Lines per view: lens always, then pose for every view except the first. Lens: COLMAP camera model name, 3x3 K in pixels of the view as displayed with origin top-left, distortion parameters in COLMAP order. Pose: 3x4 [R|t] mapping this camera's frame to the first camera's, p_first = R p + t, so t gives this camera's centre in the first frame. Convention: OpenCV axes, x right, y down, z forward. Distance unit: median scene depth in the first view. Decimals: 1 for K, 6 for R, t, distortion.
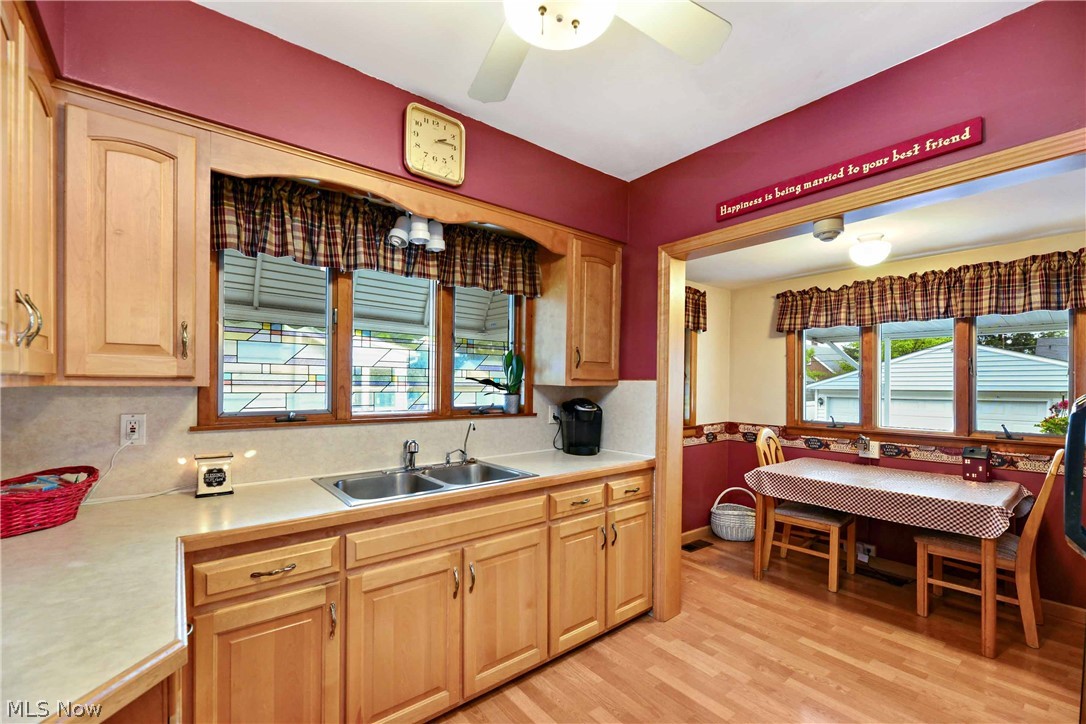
lens RADIAL K [[450.4, 0, 550.3], [0, 450.4, 385.9], [0, 0, 1]] dist [0.000554, -0.003708]
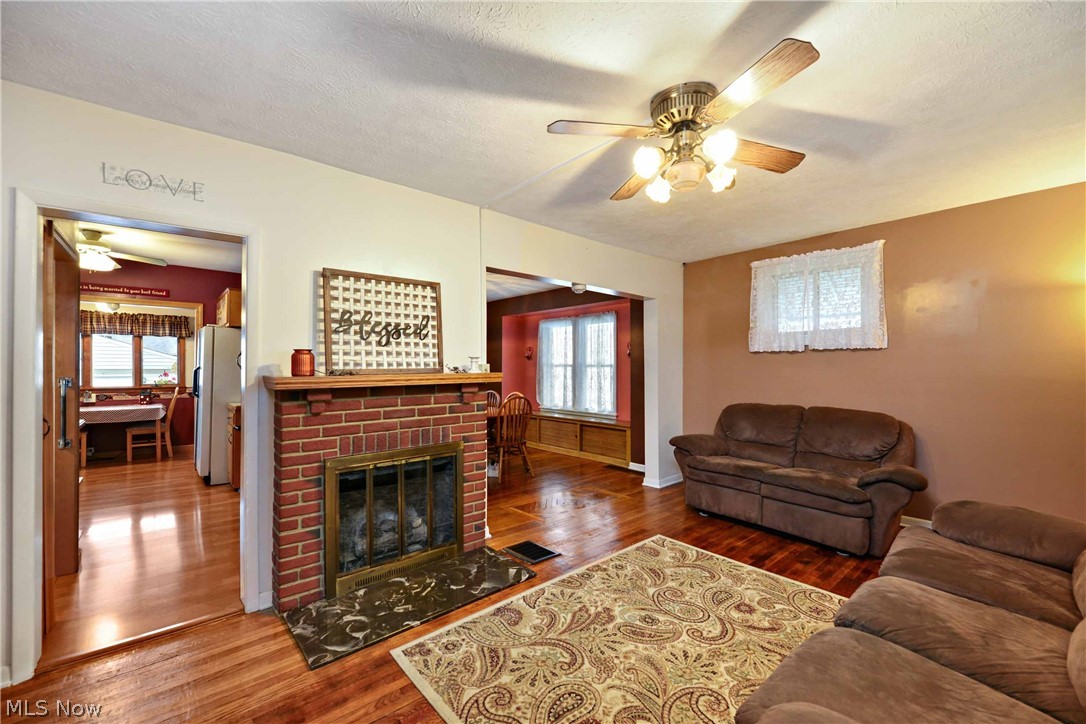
lens RADIAL K [[450.4, 0, 541.5], [0, 450.4, 363.6], [0, 0, 1]] dist [0.000554, -0.003708]
pose [[-0.032929, 0.001255, 0.999457, -1.655244], [0.002132, 0.999997, -0.001186, -0.001633], [-0.999455, 0.002092, -0.032932, -1.126561]]
